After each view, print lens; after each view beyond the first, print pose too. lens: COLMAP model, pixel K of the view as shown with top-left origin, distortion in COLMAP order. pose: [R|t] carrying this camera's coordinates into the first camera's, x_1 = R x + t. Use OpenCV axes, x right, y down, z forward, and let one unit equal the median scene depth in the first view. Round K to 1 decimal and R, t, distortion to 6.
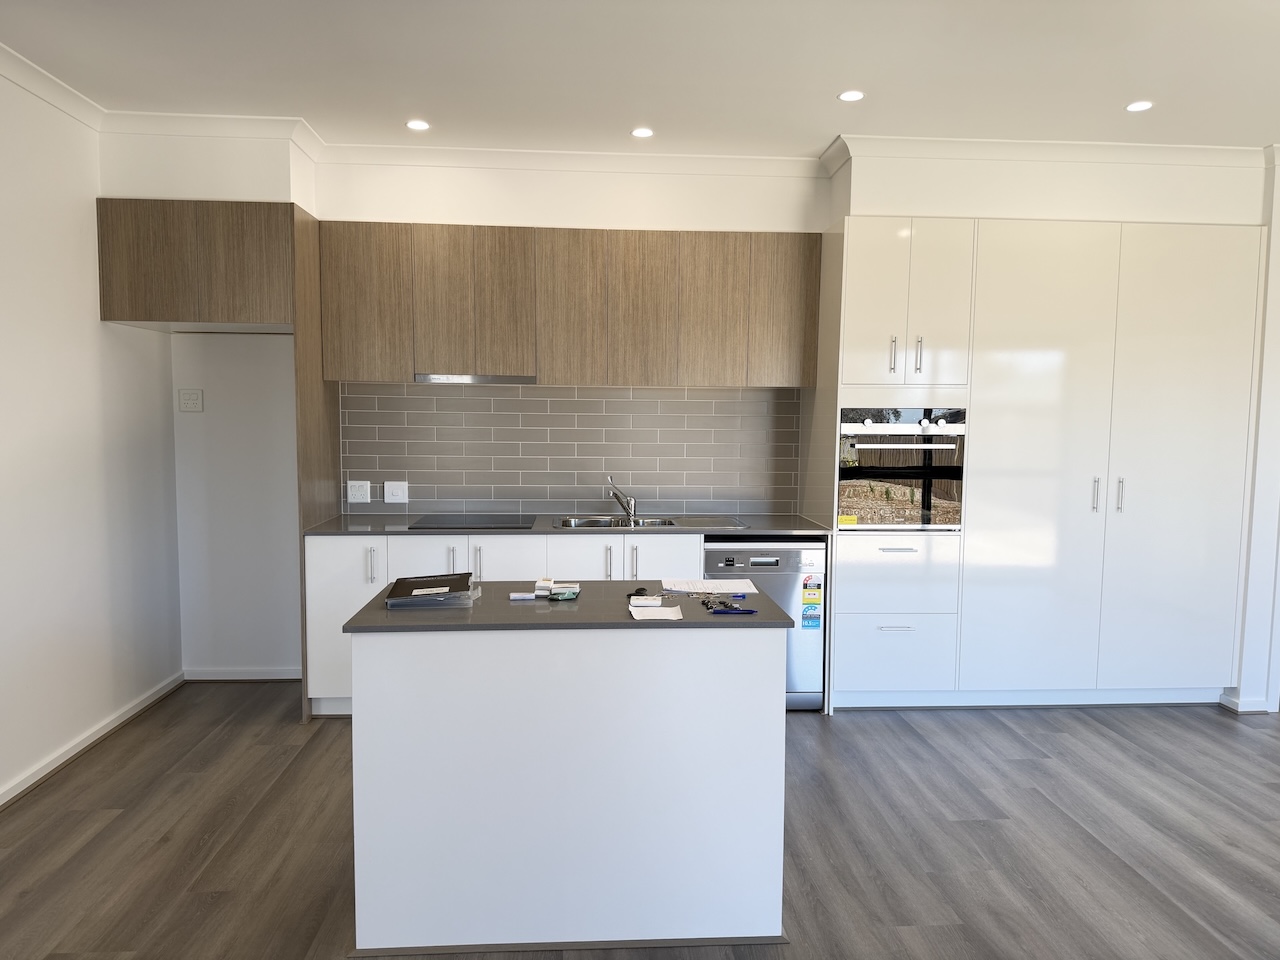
lens RADIAL K [[902.3, 0, 643.0], [0, 902.3, 481.8], [0, 0, 1]] dist [0.037322, -0.007564]
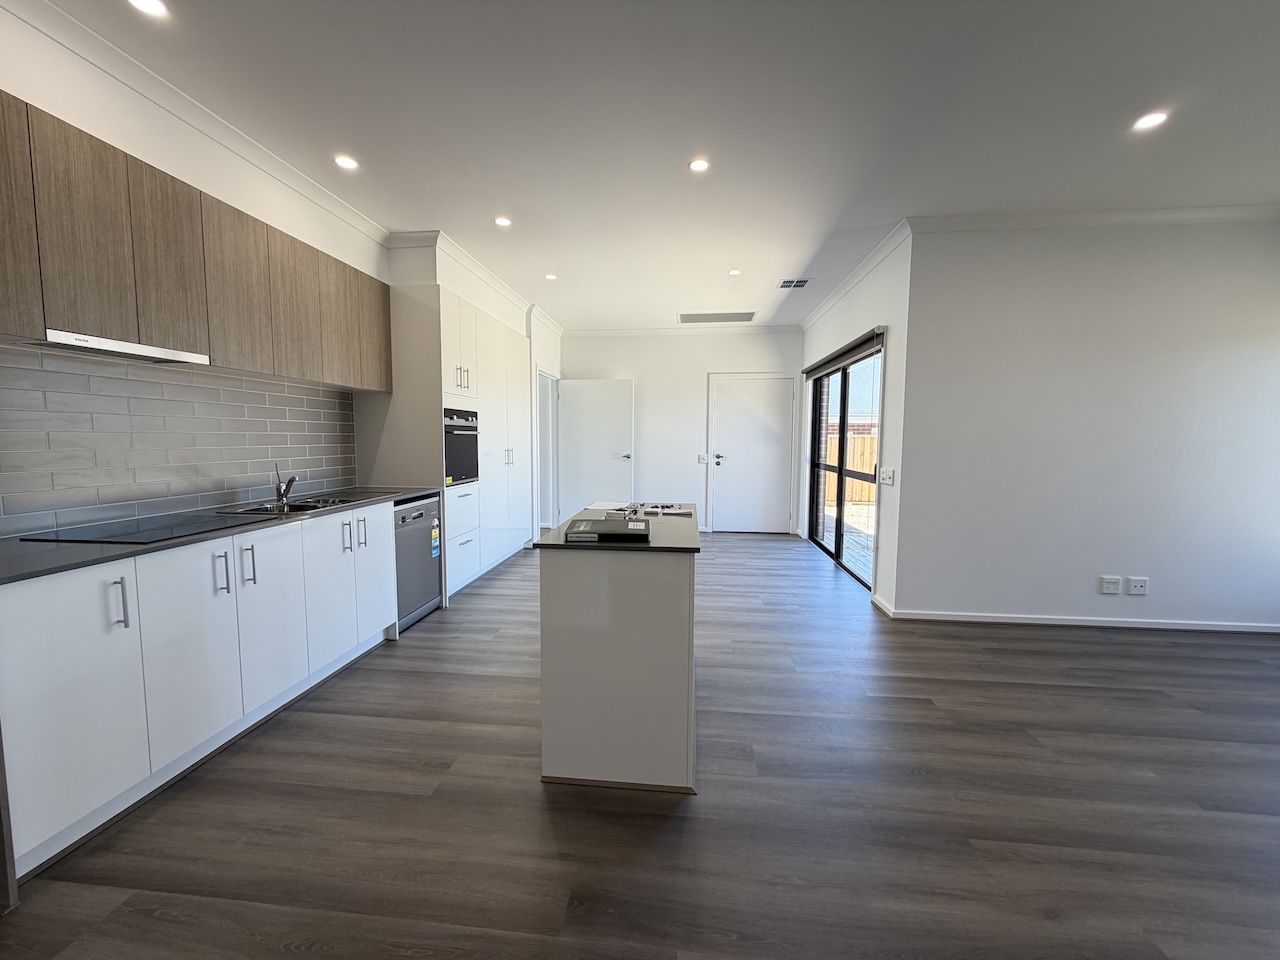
lens RADIAL K [[506.8, 0, 639.8], [0, 506.8, 476.6], [0, 0, 1]] dist [-0.019938, -0.000281]
pose [[0.166371, -0.083419, 0.982528, -0.551528], [0.076530, 0.994502, 0.071477, 0.000038], [-0.983089, 0.063301, 0.171841, 0.503923]]
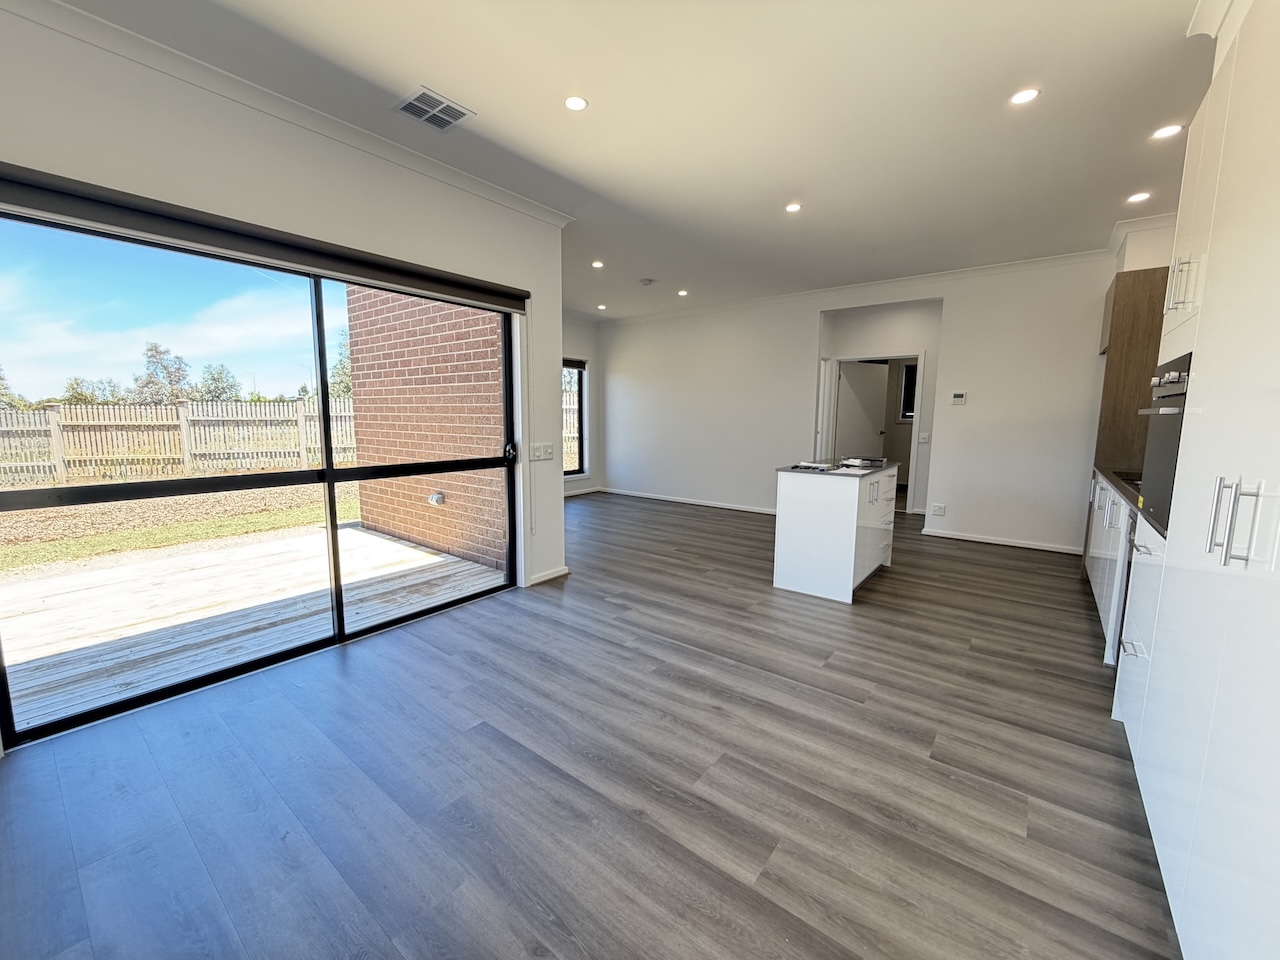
lens RADIAL K [[506.8, 0, 641.7], [0, 506.8, 477.2], [0, 0, 1]] dist [-0.019938, -0.000281]
pose [[-0.669259, 0.080022, -0.738707, 0.830719], [-0.067665, 0.983489, 0.167842, -0.018701], [0.739941, 0.162315, -0.652794, 0.917789]]
